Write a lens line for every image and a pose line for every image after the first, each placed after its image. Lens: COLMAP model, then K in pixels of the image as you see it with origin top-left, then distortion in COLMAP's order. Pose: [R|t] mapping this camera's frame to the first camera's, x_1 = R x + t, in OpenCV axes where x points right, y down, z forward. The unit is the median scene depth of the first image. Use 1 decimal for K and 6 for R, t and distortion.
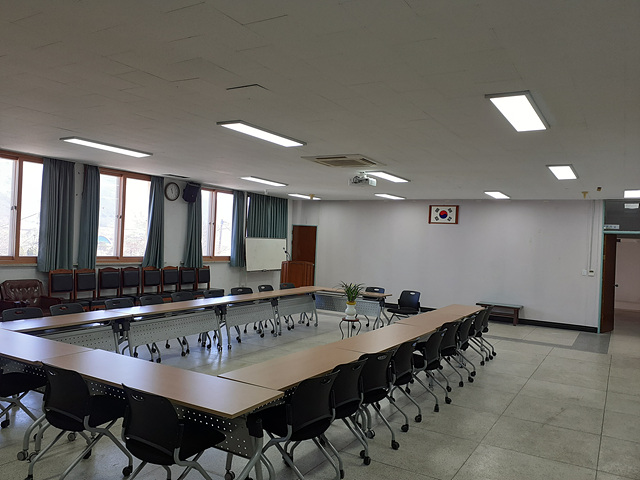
lens RADIAL K [[501.2, 0, 320.0], [0, 501.2, 240.0], [0, 0, 1]] dist [-0.003769, -0.013639]
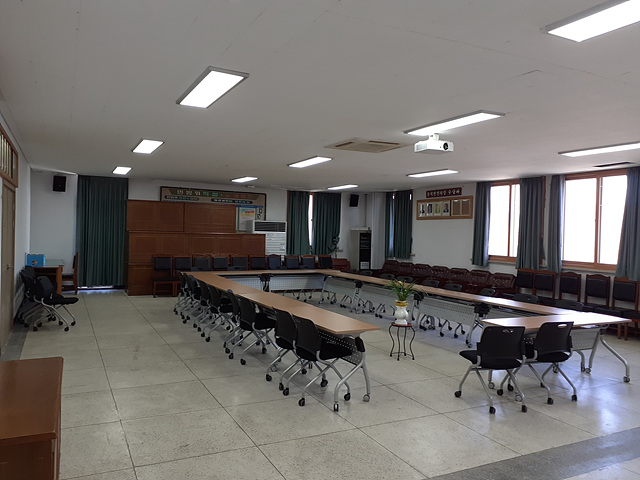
lens RADIAL K [[501.2, 0, 320.0], [0, 501.2, 240.0], [0, 0, 1]] dist [-0.003769, -0.013639]
pose [[-0.520080, -0.047472, -0.852797, 0.581061], [-0.056939, 0.998160, -0.020839, 0.033652], [0.852218, 0.037719, -0.521826, 0.904216]]
